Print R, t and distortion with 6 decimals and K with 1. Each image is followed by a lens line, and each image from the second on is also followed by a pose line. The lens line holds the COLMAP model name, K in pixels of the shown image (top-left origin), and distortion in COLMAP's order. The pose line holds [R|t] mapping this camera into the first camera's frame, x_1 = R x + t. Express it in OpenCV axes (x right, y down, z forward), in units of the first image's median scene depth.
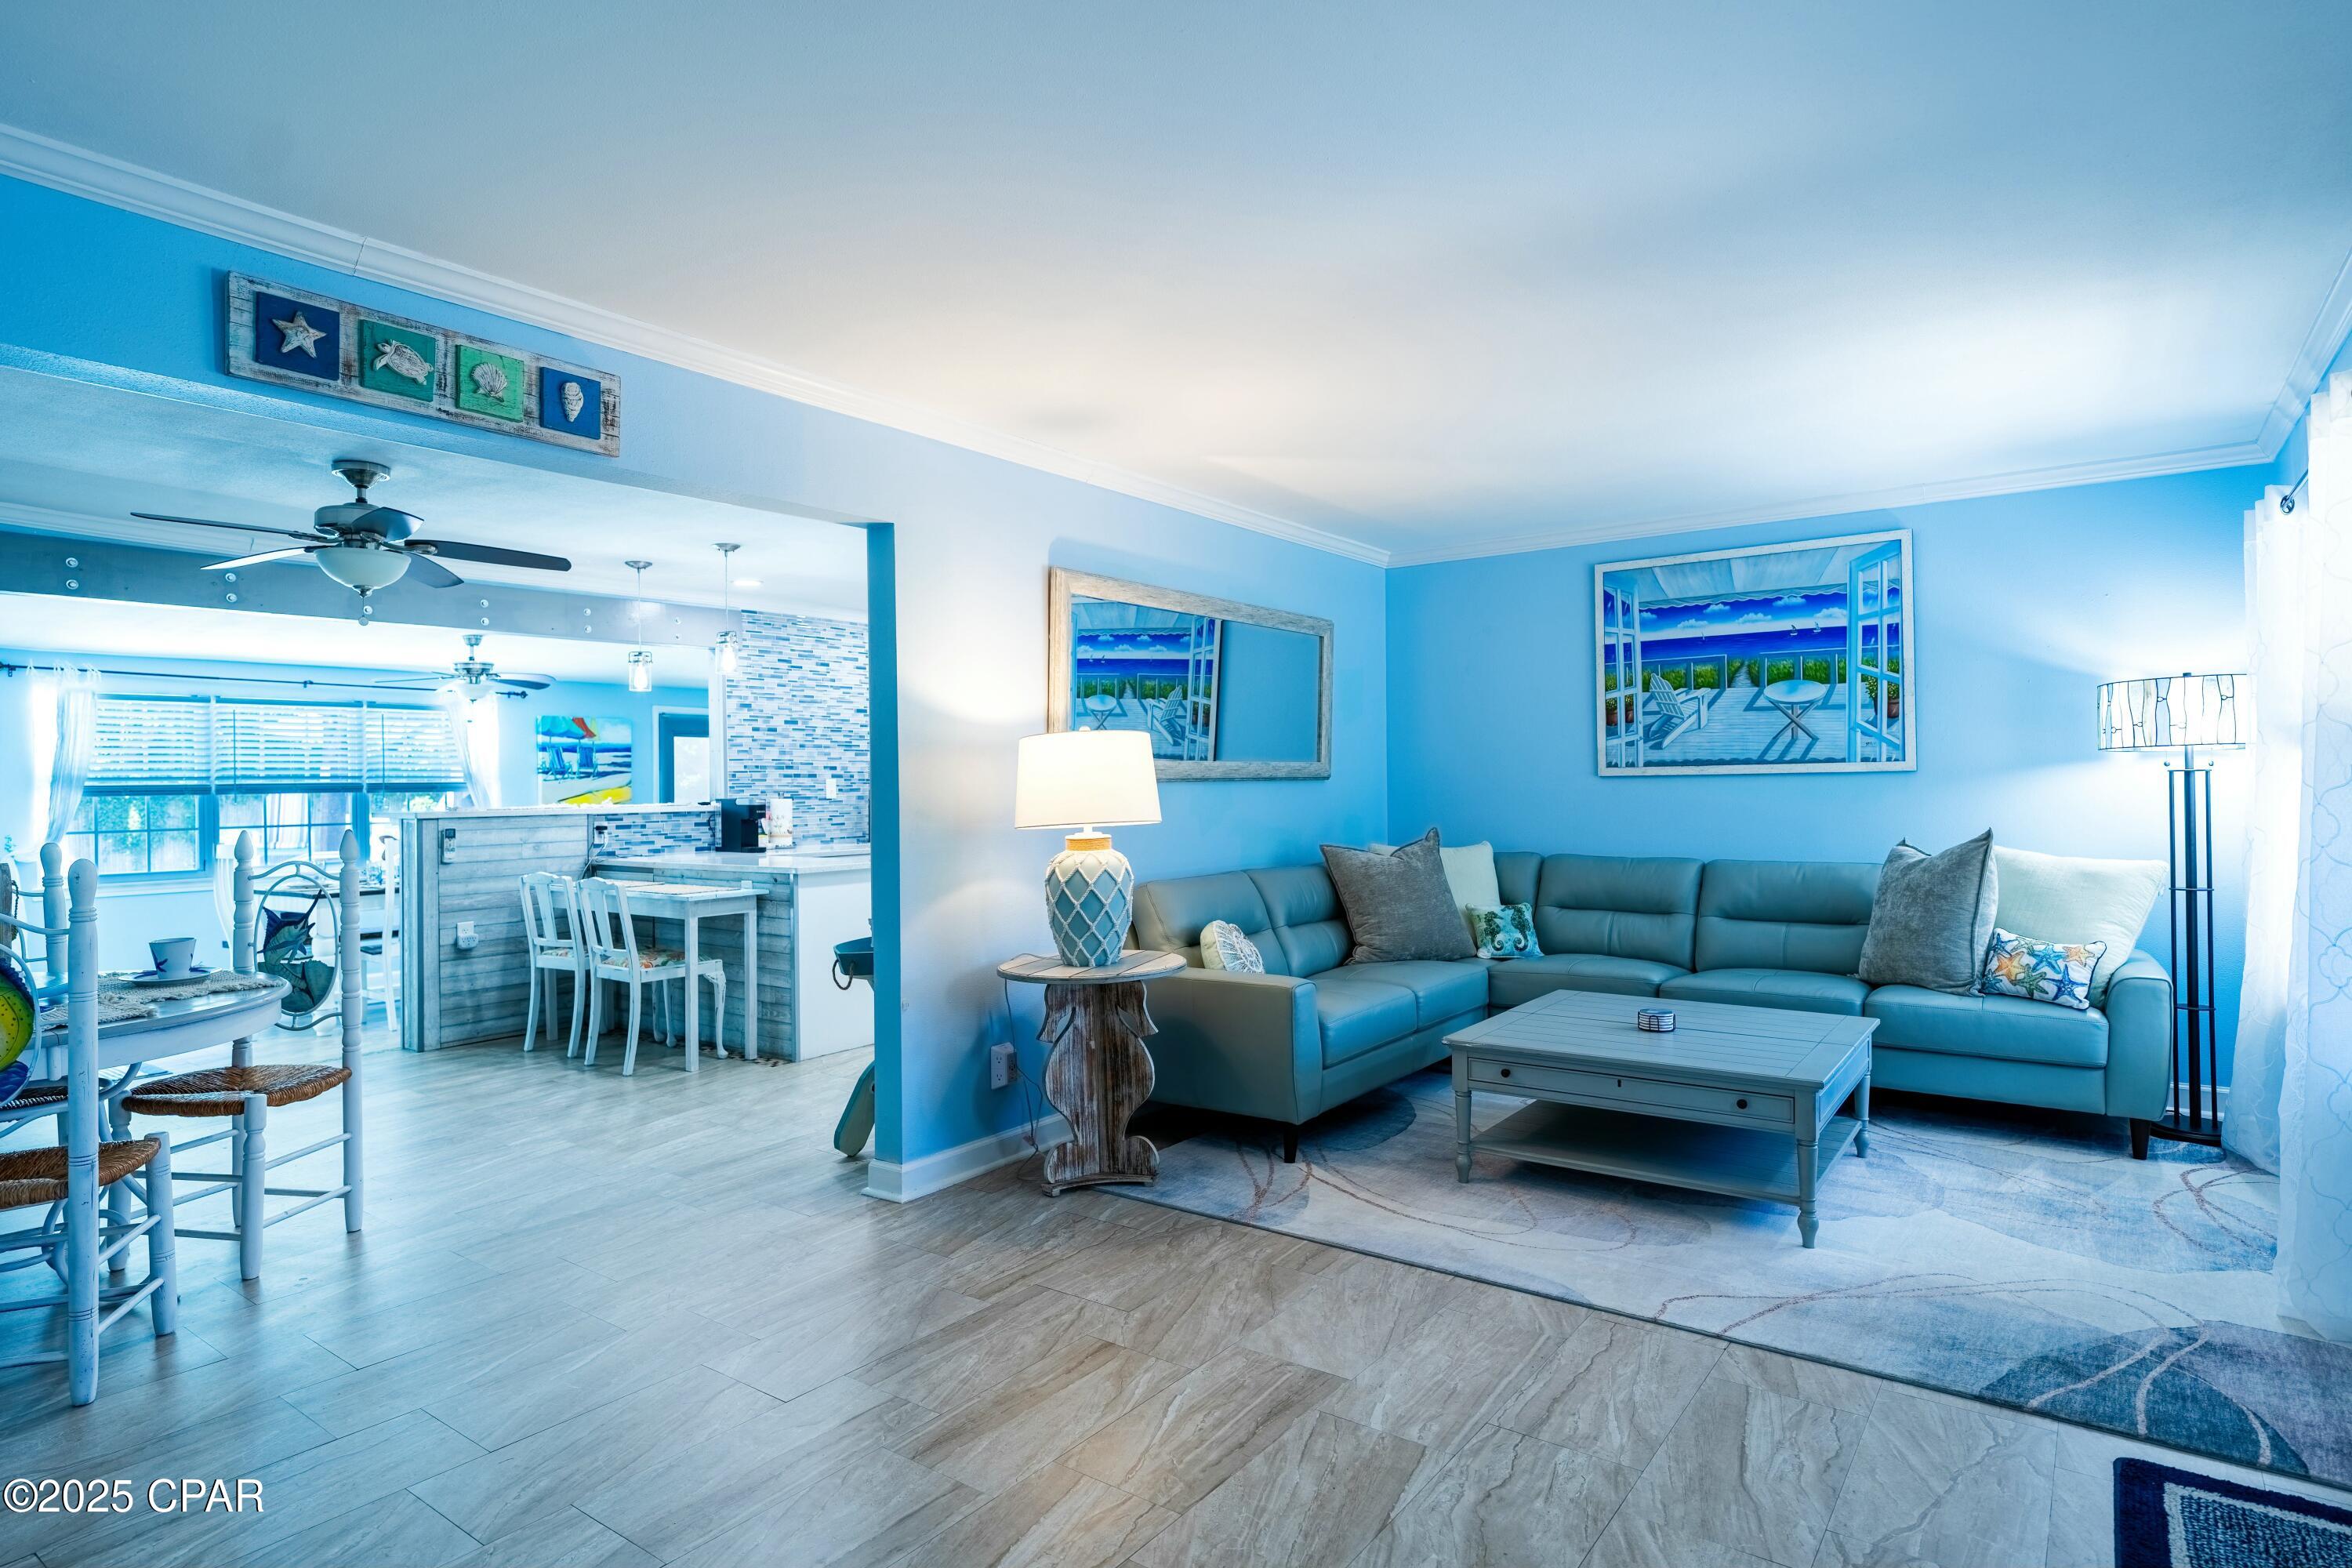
lens RADIAL K [[1296.0, 0, 1176.0], [0, 1296.0, 784.0], [0, 0, 1]] dist [-0.004743, 0.001409]
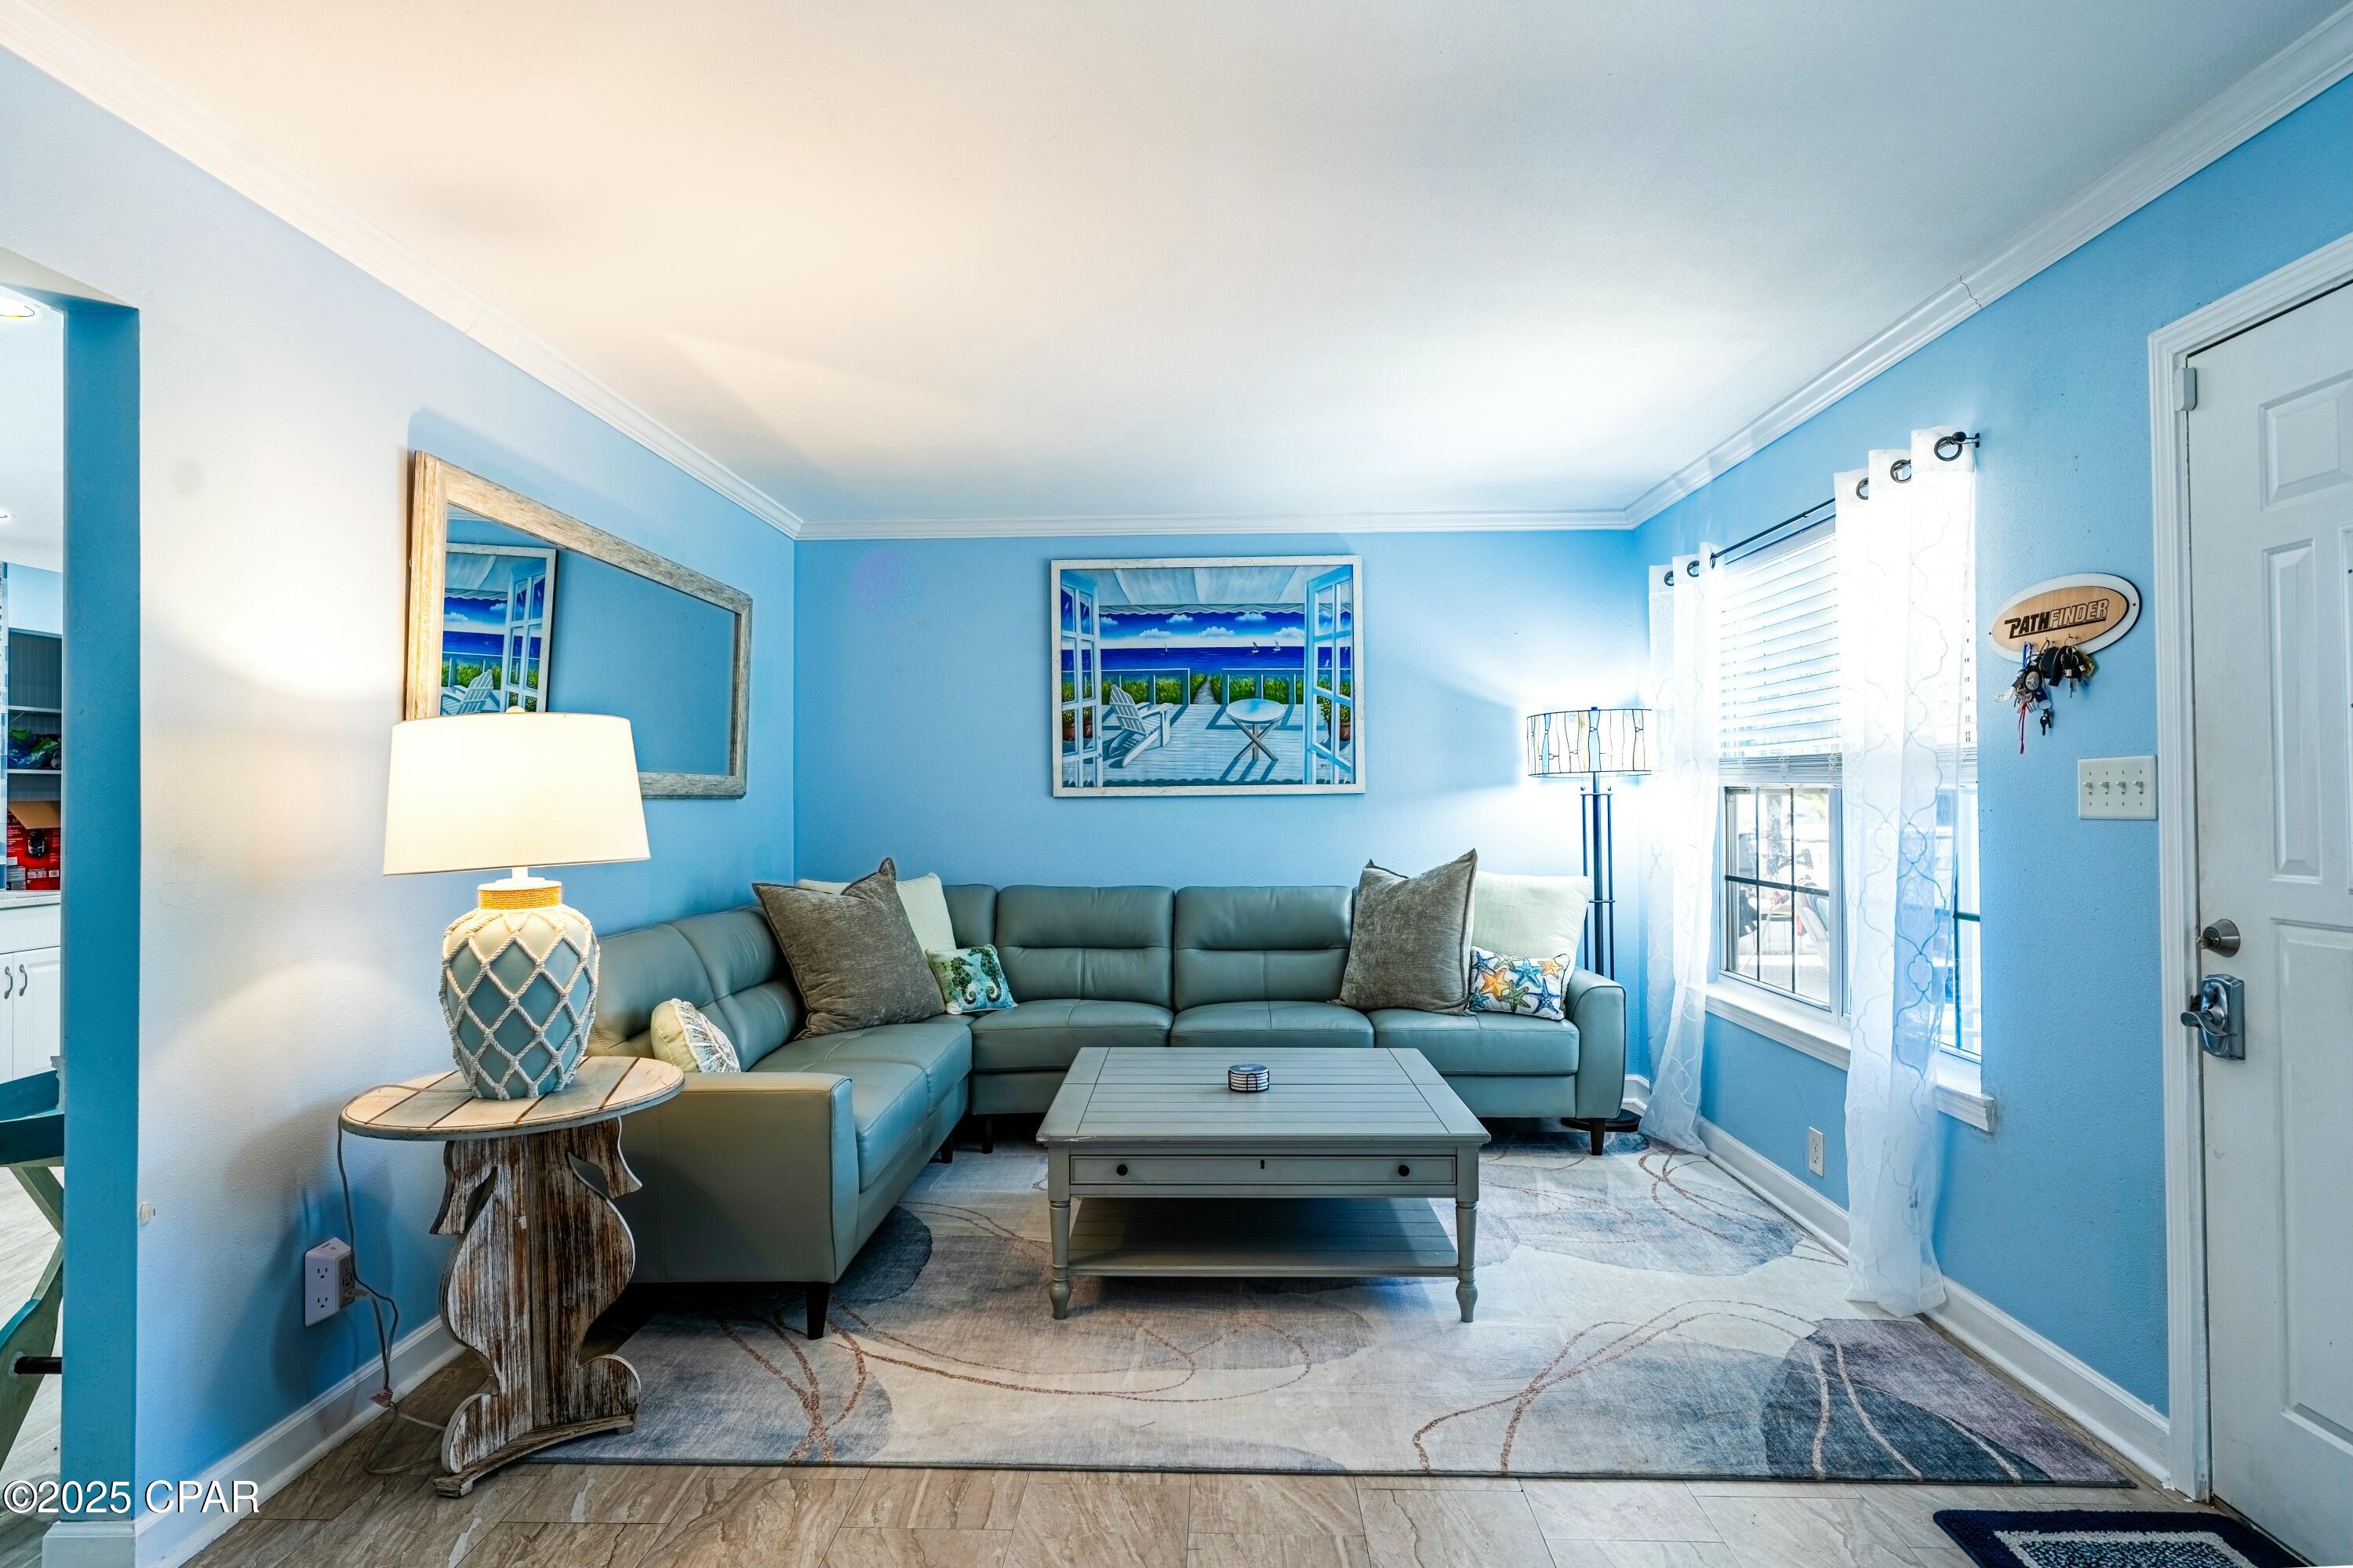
lens RADIAL K [[1296.6, 0, 1176.5], [0, 1296.6, 784.0], [0, 0, 1]] dist [-0.004743, 0.001409]
pose [[0.822295, 0.013092, 0.568910, -0.155040], [-0.002314, 0.999804, -0.019663, 0.003448], [-0.569056, 0.014853, 0.822165, 0.299524]]
